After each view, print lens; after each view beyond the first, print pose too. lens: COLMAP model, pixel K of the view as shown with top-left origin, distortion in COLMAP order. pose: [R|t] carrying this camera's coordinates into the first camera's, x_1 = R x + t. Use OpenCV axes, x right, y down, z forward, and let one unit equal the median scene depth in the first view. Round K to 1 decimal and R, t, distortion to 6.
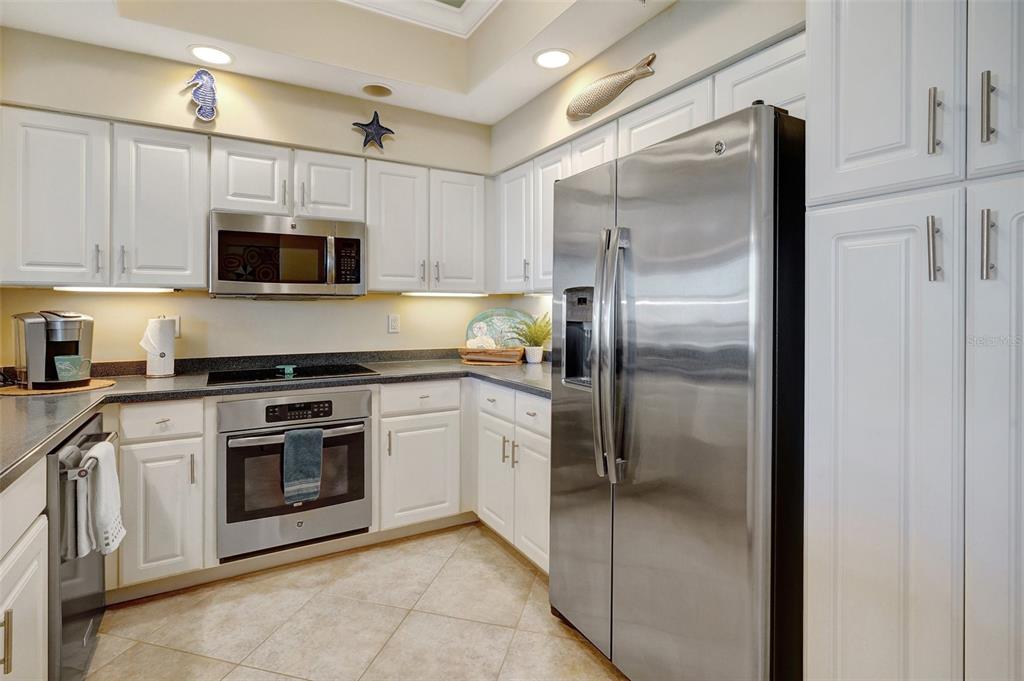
lens RADIAL K [[501.9, 0, 500.7], [0, 501.9, 303.8], [0, 0, 1]] dist [0.000141, 0.001338]
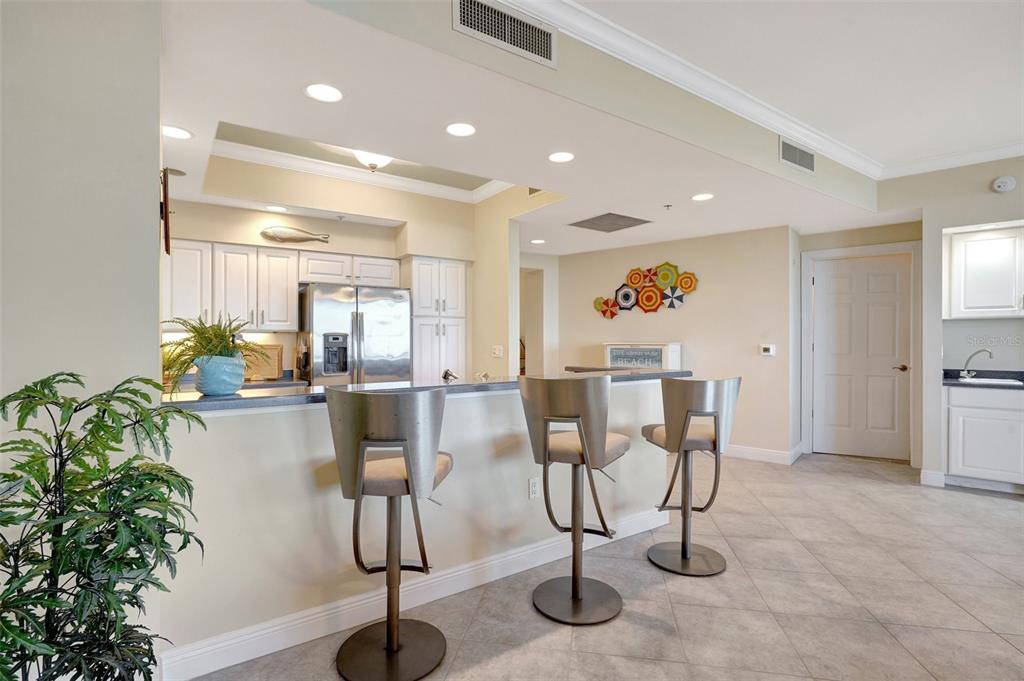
lens RADIAL K [[491.5, 0, 512.0], [0, 491.5, 340.5], [0, 0, 1]] dist [-0.002306, 0.000118]
pose [[-0.099829, 0.001748, 0.995003, -1.695873], [0.000717, 0.999998, -0.001684, 0.005537], [-0.995004, 0.000545, -0.099830, 0.292726]]
